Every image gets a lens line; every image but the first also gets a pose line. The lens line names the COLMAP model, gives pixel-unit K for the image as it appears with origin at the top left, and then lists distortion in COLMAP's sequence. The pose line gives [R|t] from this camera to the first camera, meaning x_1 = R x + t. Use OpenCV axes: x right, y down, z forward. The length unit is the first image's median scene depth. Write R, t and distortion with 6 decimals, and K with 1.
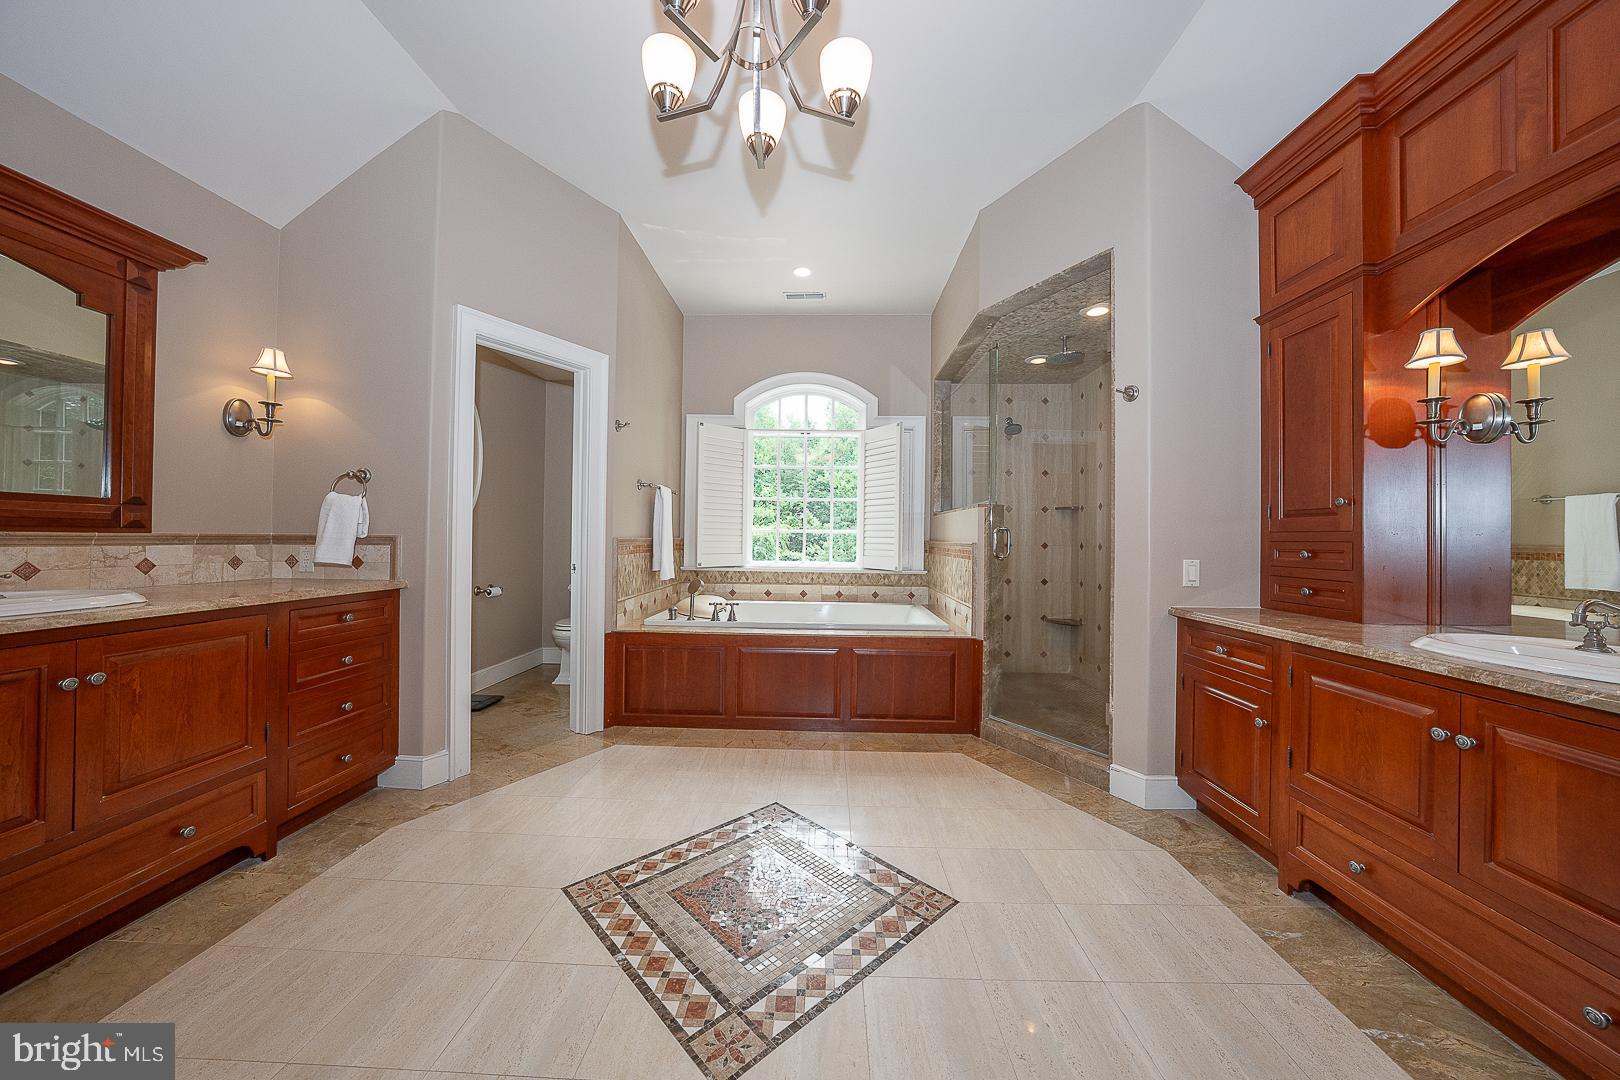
lens RADIAL K [[559.2, 0, 813.0], [0, 559.2, 535.1], [0, 0, 1]] dist [-0.020719, 0.004278]
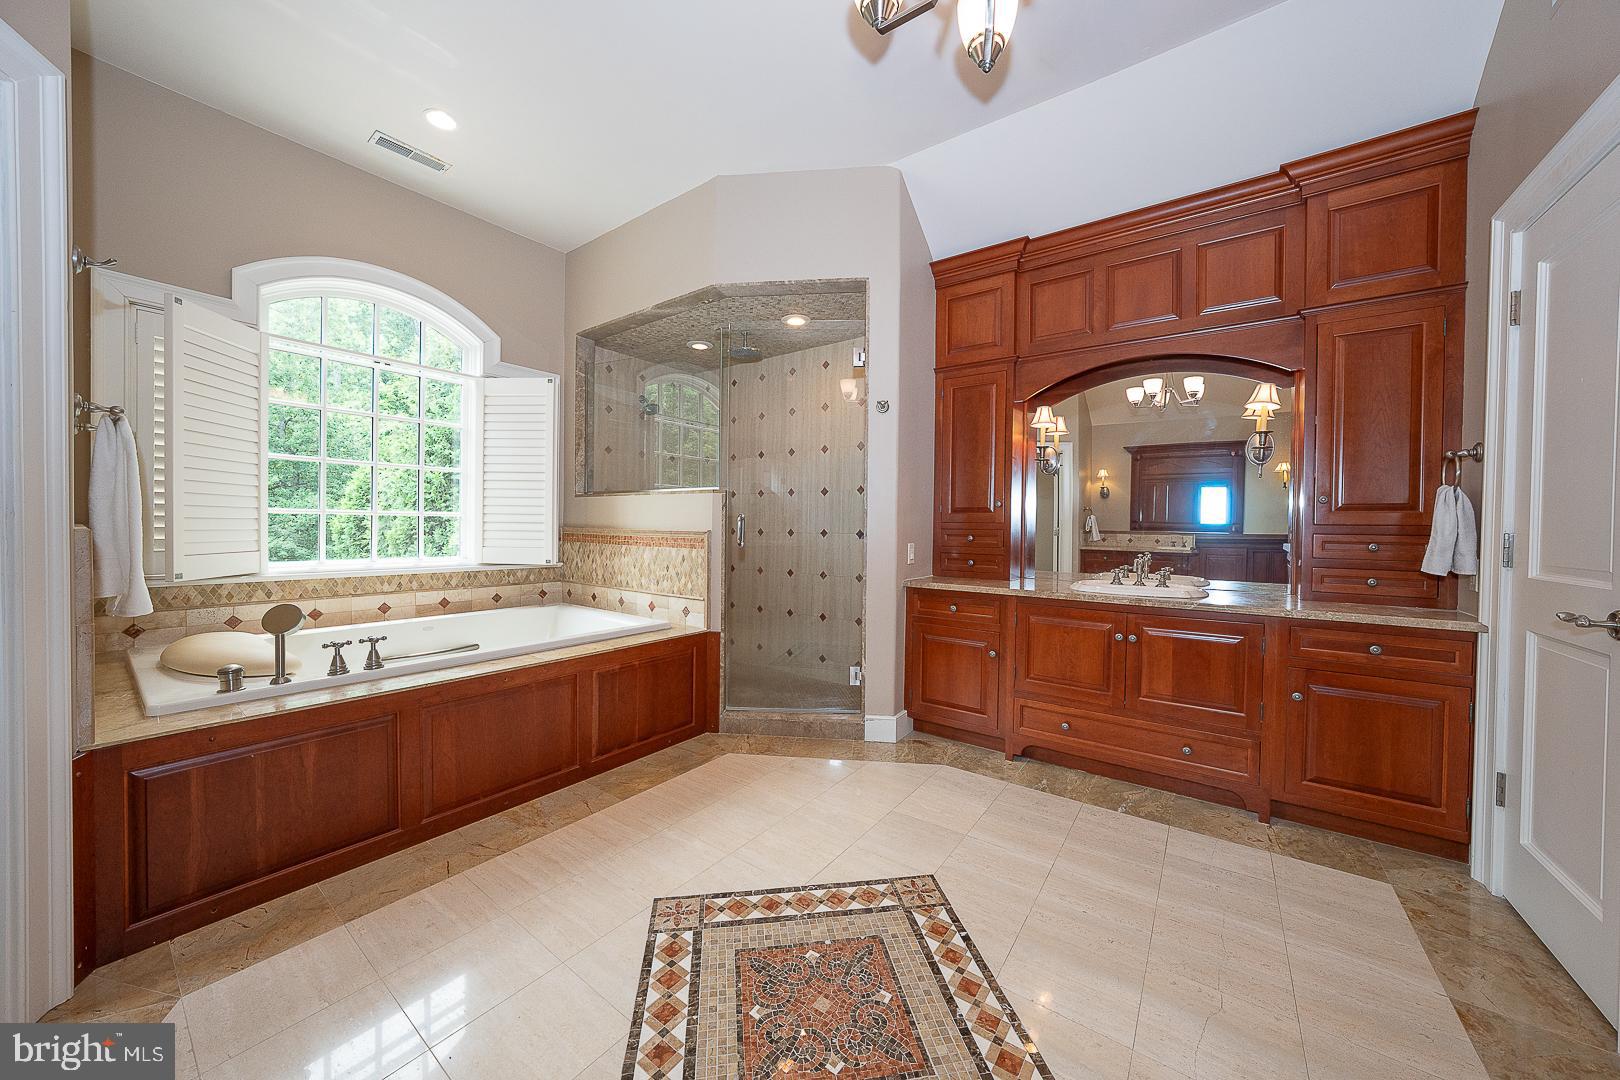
lens RADIAL K [[559.2, 0, 813.0], [0, 559.2, 535.1], [0, 0, 1]] dist [-0.020719, 0.004278]
pose [[0.567710, -0.019004, 0.823009, -0.408245], [-0.011116, 0.999465, 0.030746, -0.010018], [-0.823153, -0.026603, 0.567195, 0.338457]]
